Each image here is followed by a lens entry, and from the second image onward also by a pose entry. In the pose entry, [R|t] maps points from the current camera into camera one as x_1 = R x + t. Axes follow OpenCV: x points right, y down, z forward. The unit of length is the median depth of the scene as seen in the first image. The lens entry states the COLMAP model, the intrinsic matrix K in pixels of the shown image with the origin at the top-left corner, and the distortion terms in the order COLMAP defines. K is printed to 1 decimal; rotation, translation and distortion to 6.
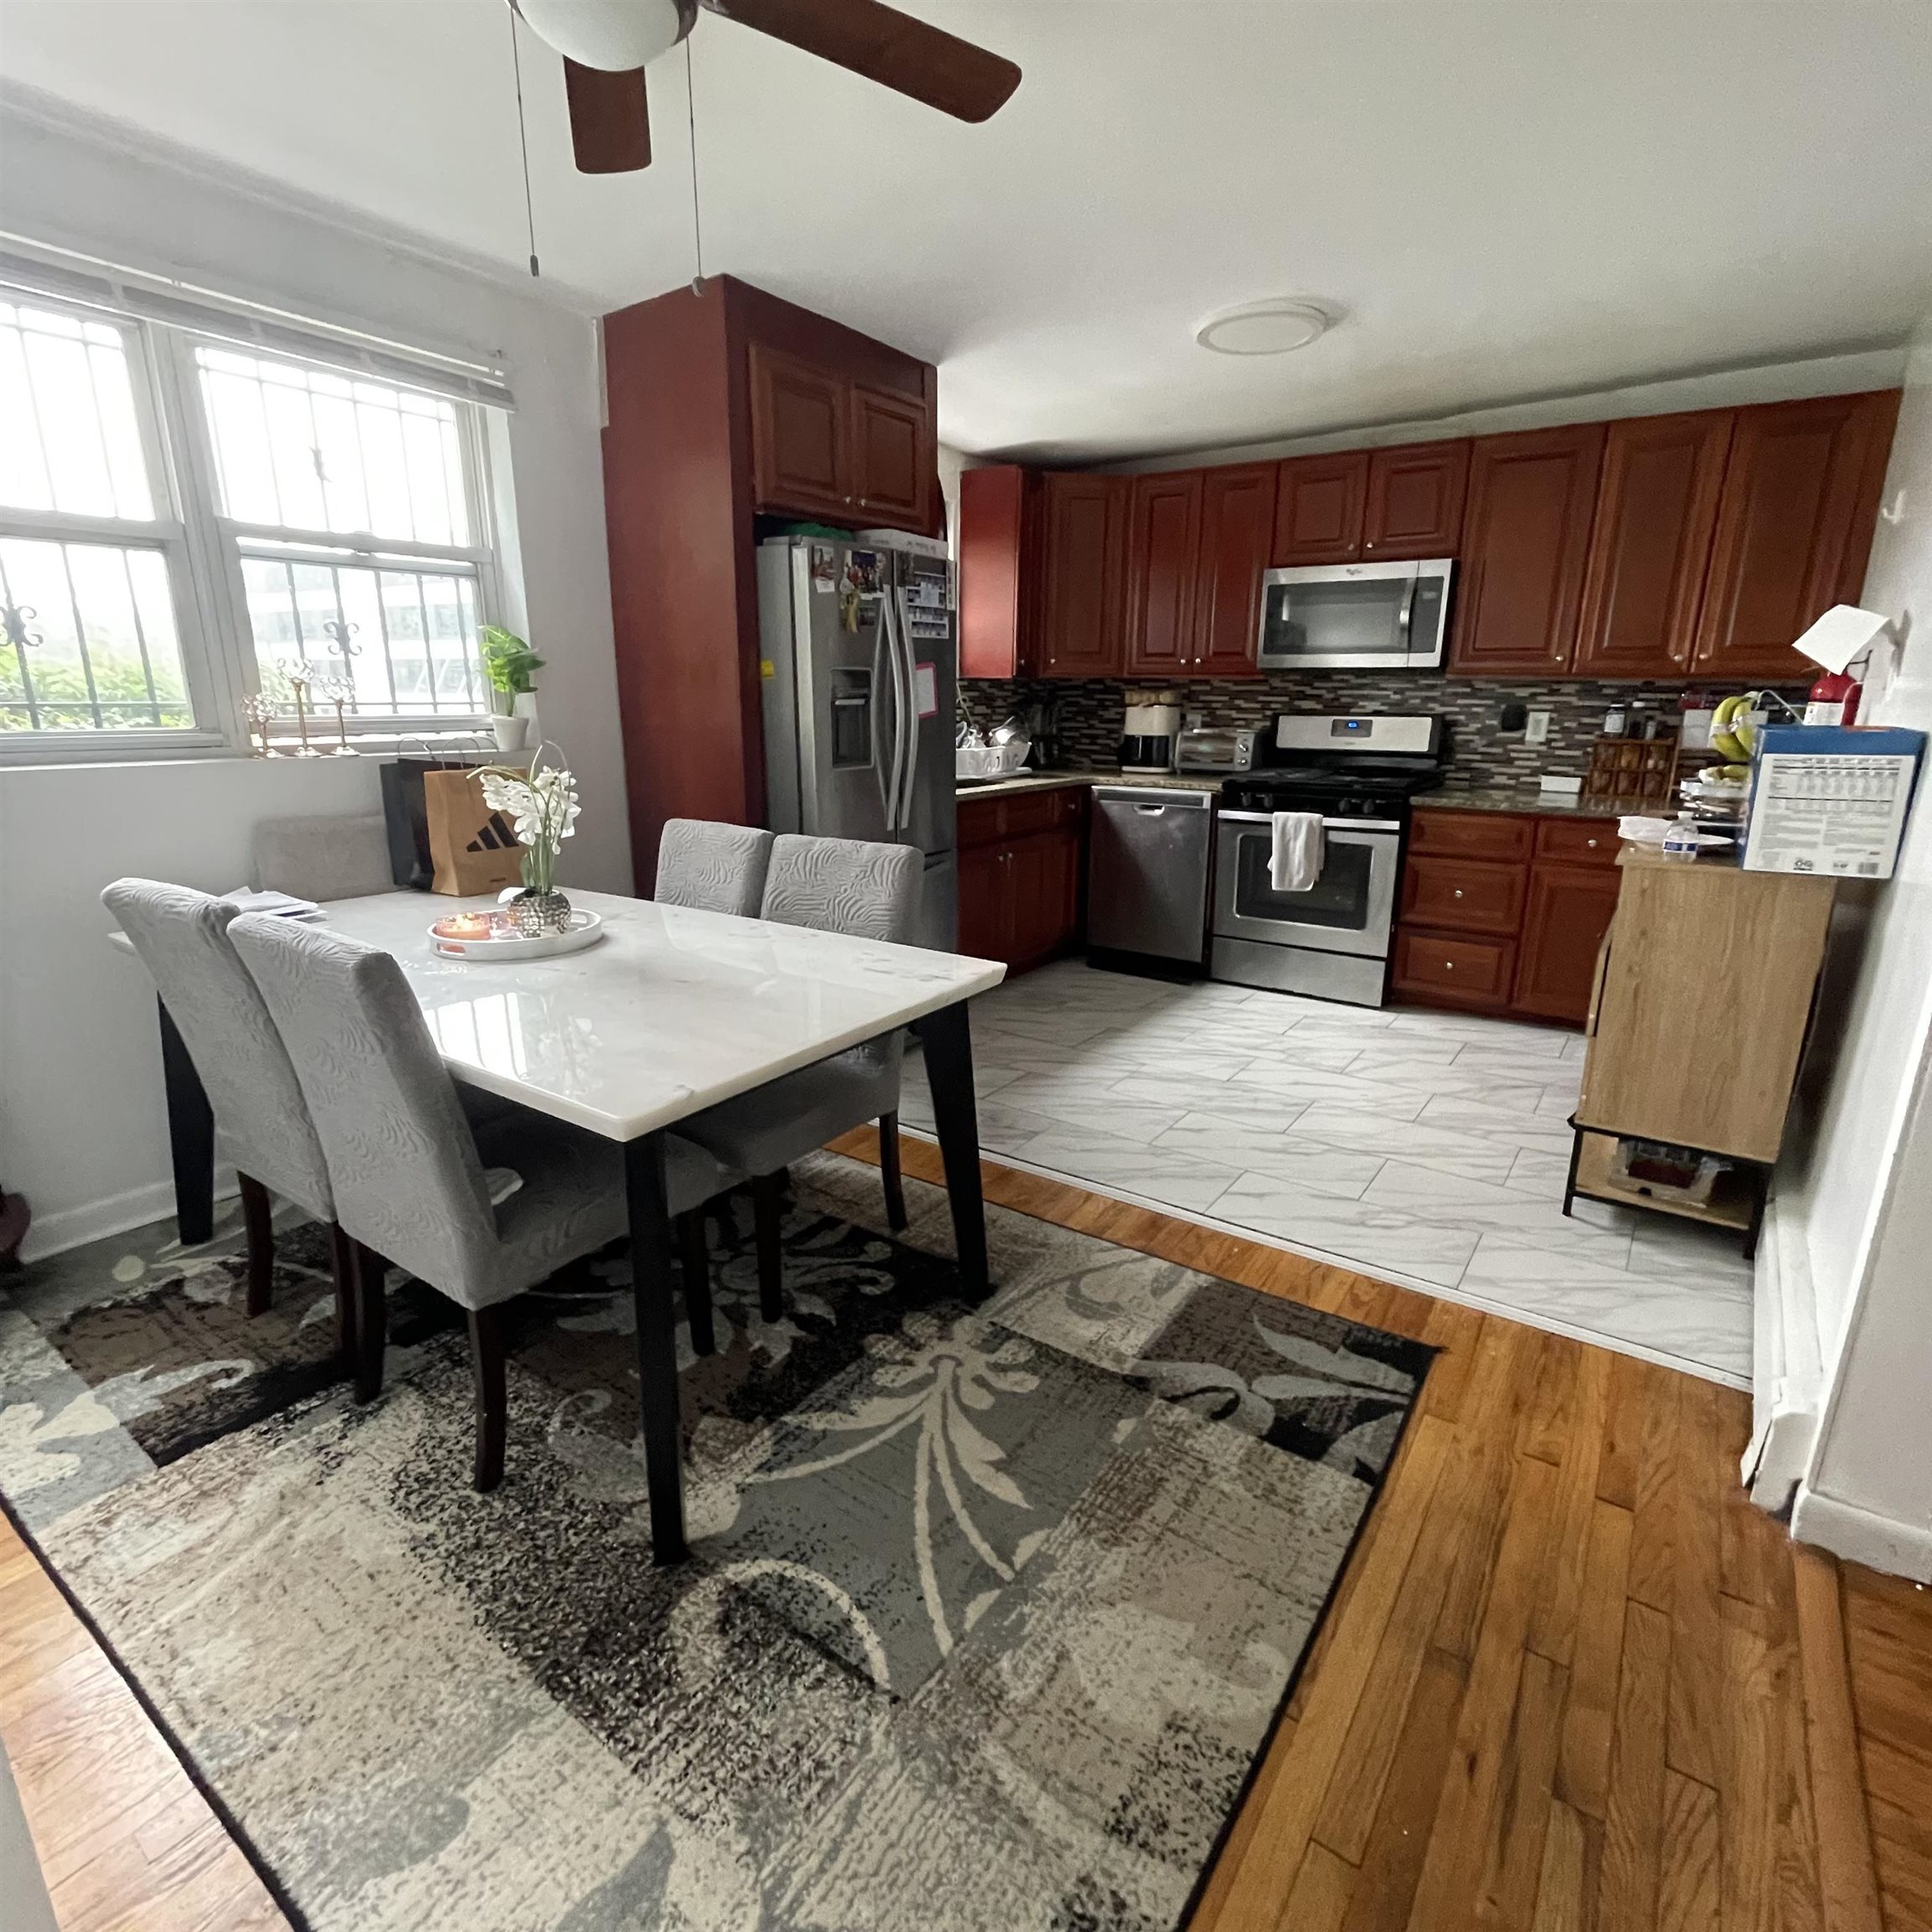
lens RADIAL K [[1038.7, 0, 966.0], [0, 1038.7, 966.0], [0, 0, 1]] dist [-0.003648, 0.000014]
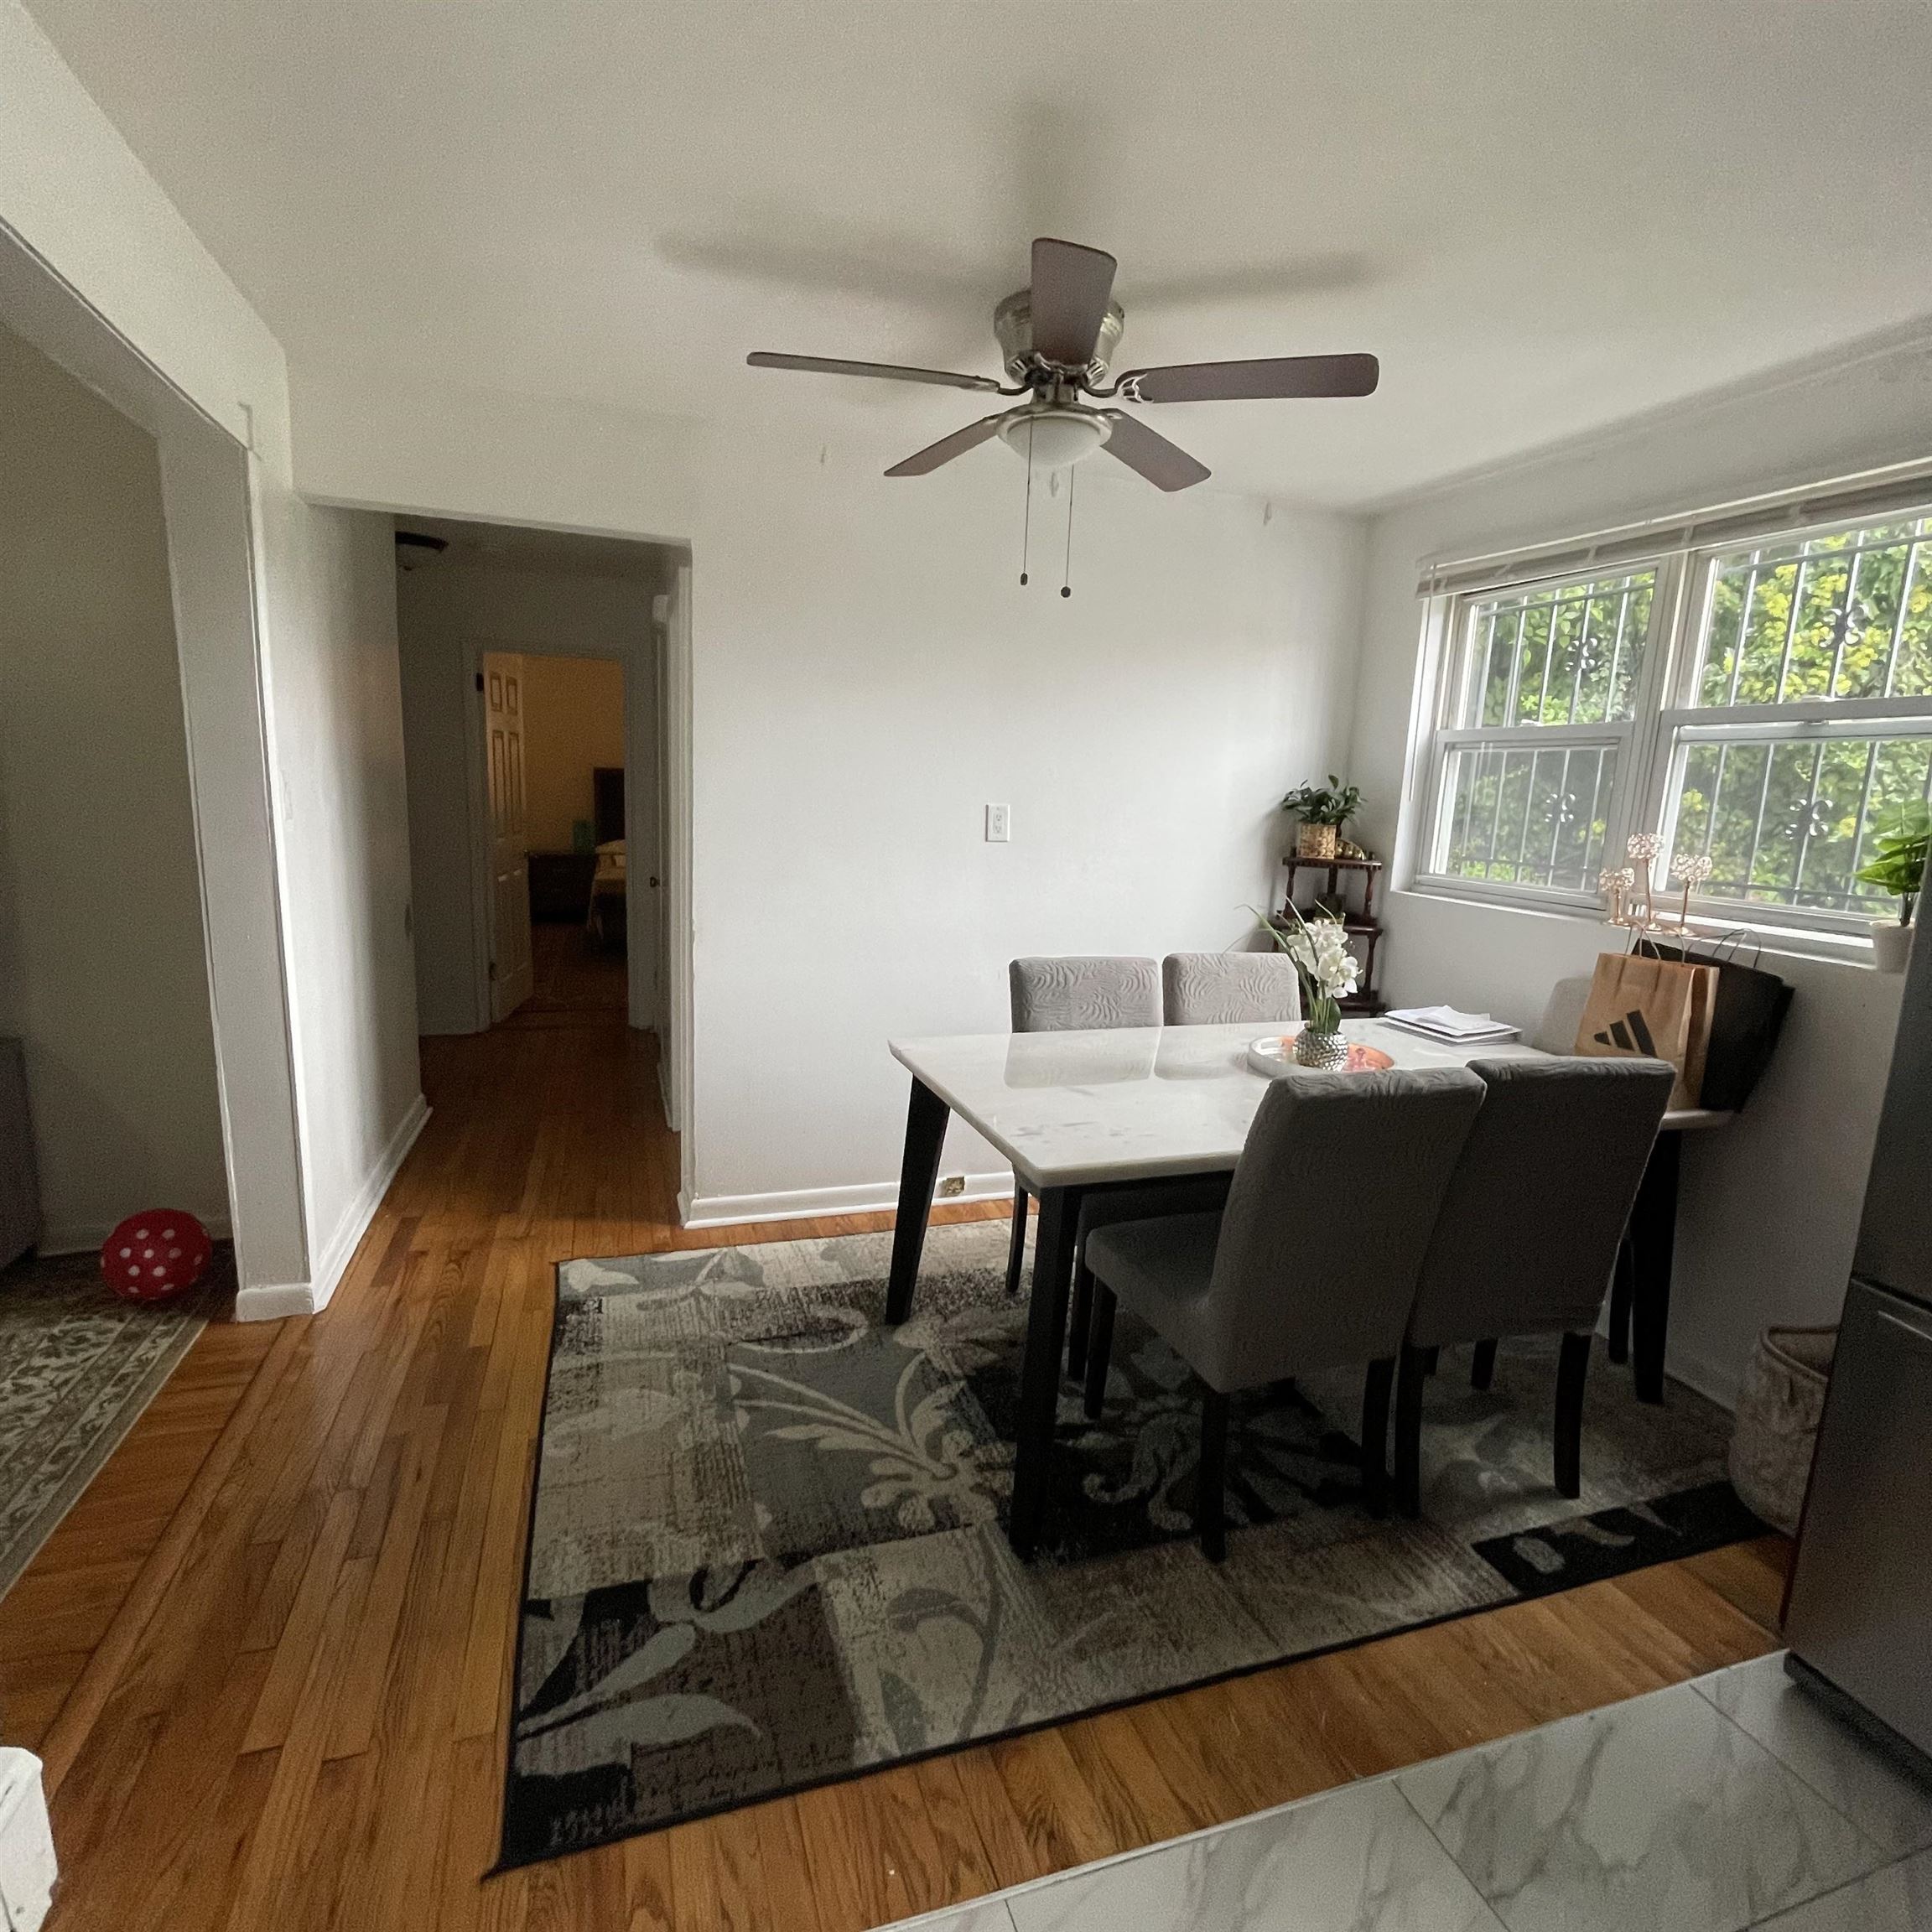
lens RADIAL K [[1038.7, 0, 966.0], [0, 1038.7, 966.0], [0, 0, 1]] dist [-0.003648, 0.000014]
pose [[-0.585900, 0.101209, -0.804039, 0.364375], [-0.259122, 0.916686, 0.304210, -0.195283], [0.767840, 0.386580, -0.510860, 0.656048]]
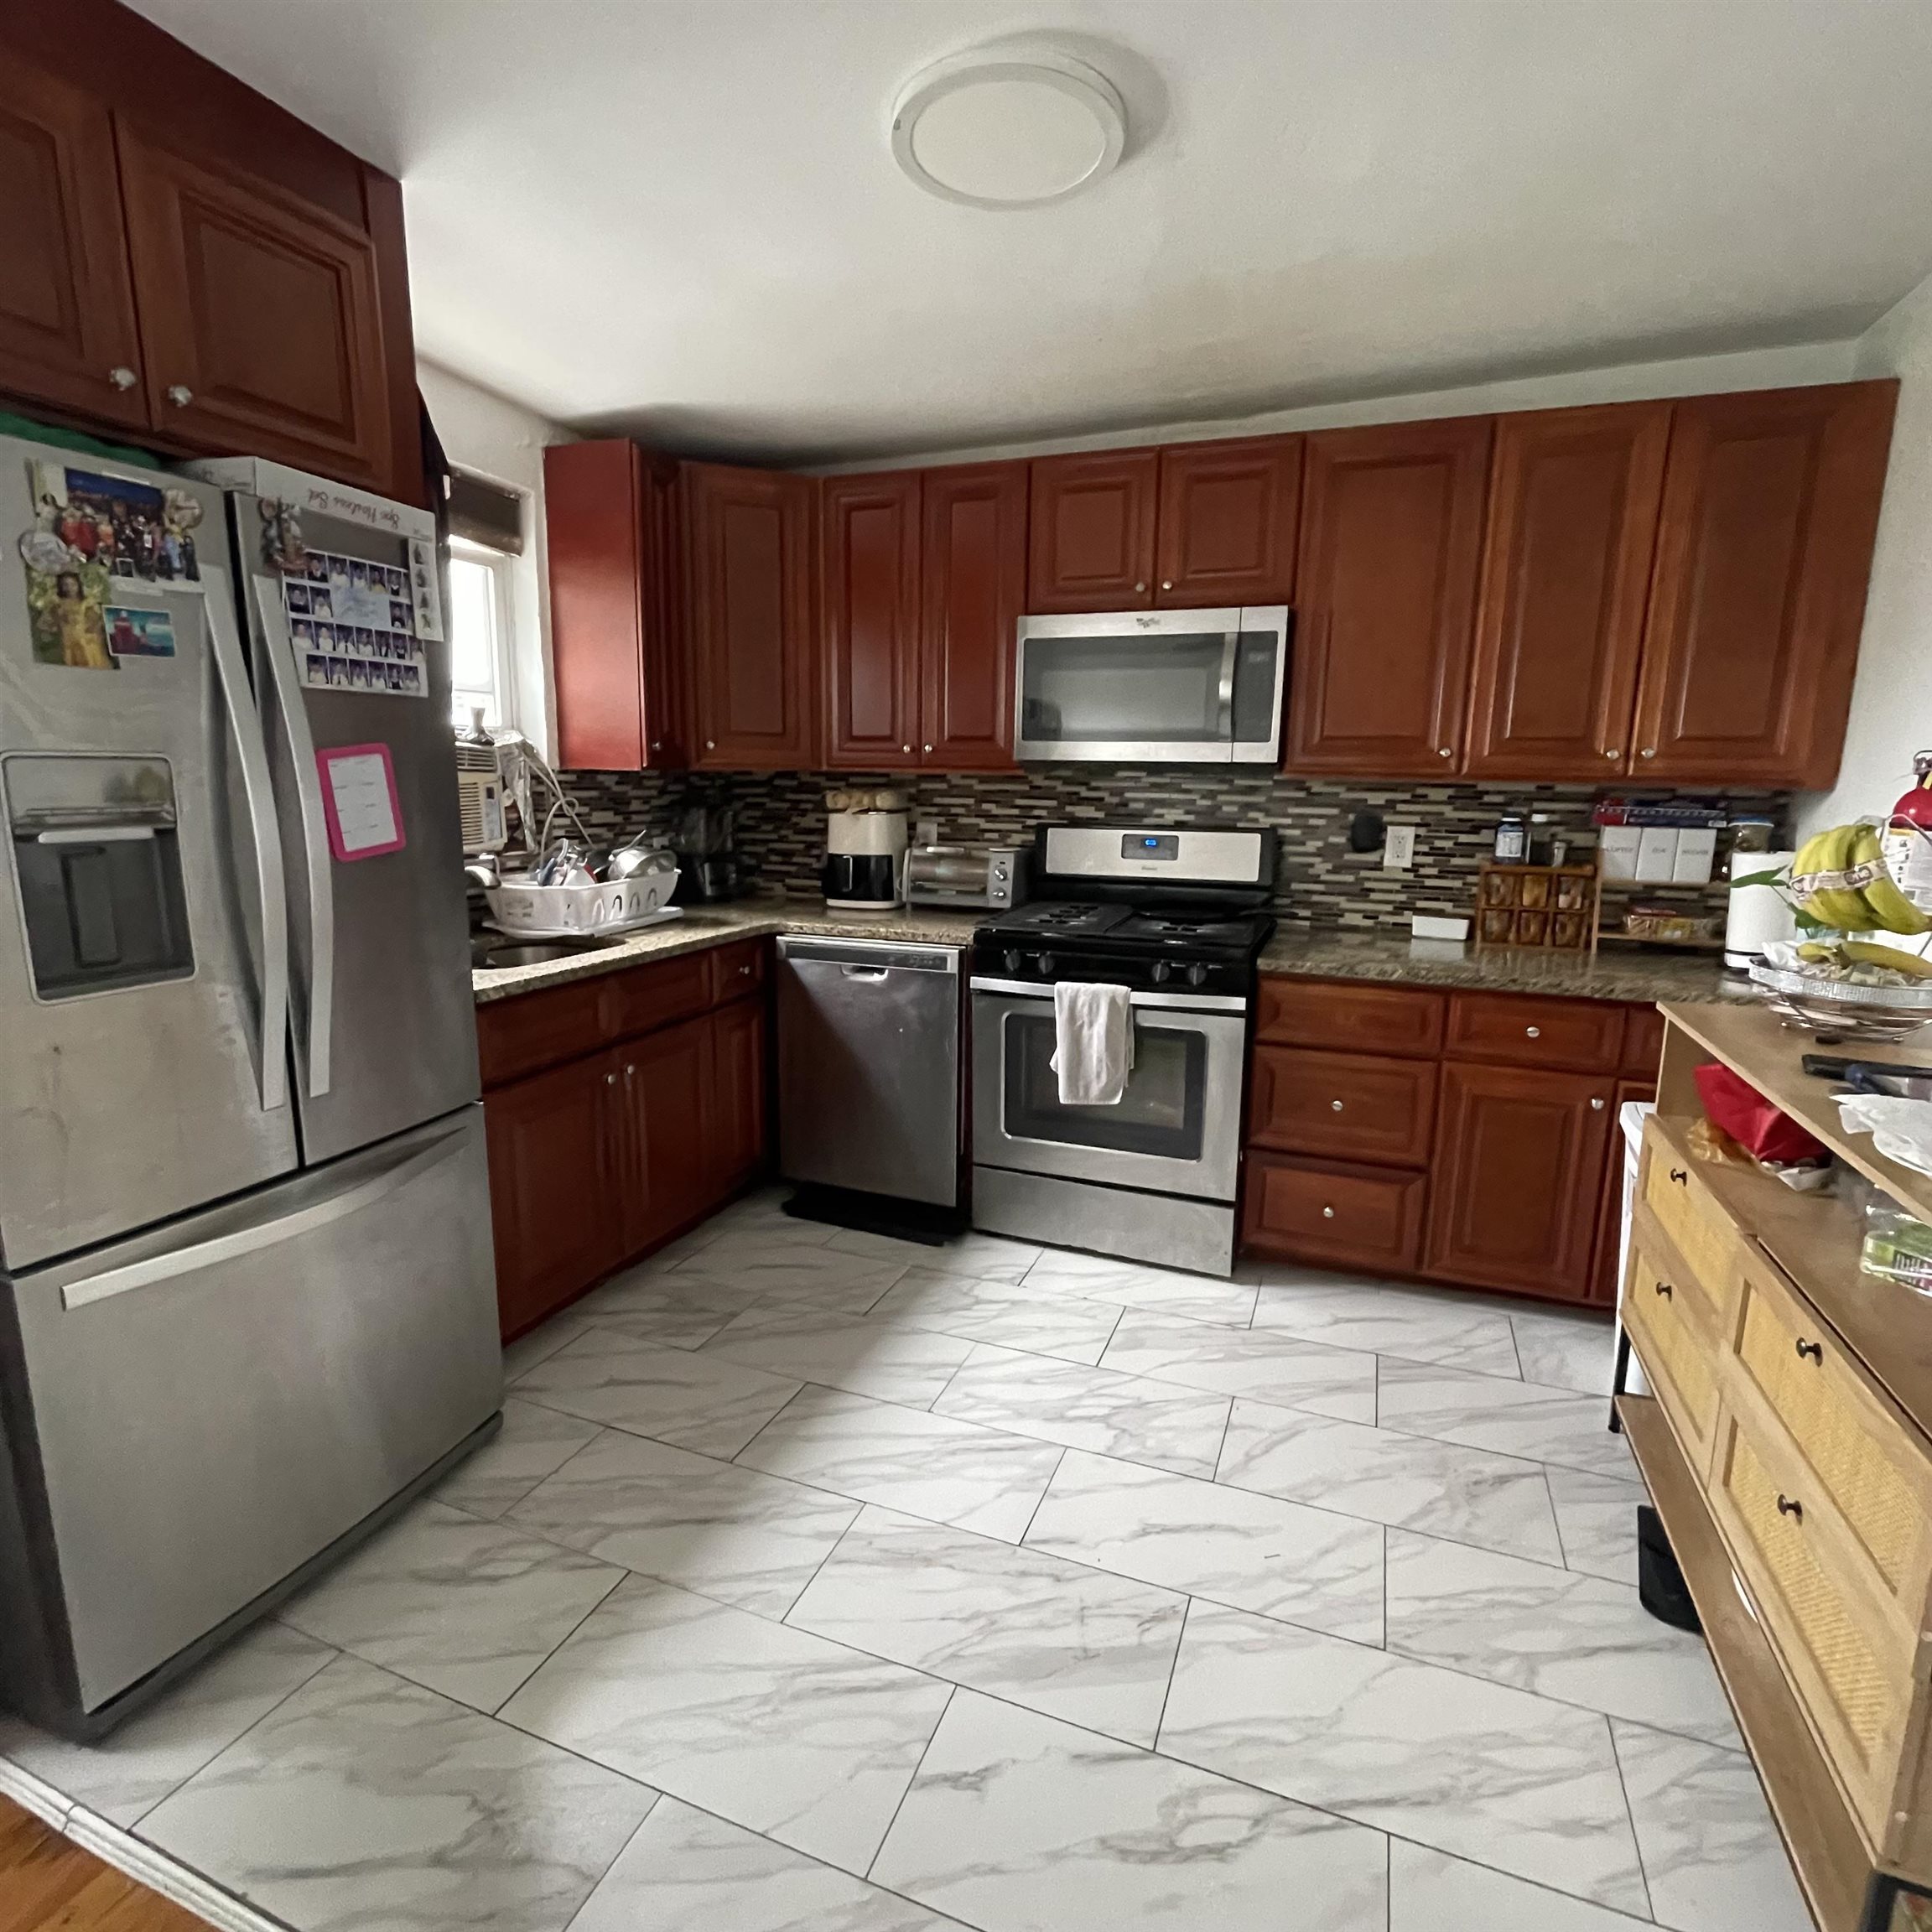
lens RADIAL K [[1038.7, 0, 966.0], [0, 1038.7, 966.0], [0, 0, 1]] dist [-0.003648, 0.000014]
pose [[0.970440, -0.034292, 0.238892, 0.091570], [0.052666, 0.996088, -0.070957, -0.117108], [-0.235525, 0.081441, 0.968450, 0.397225]]
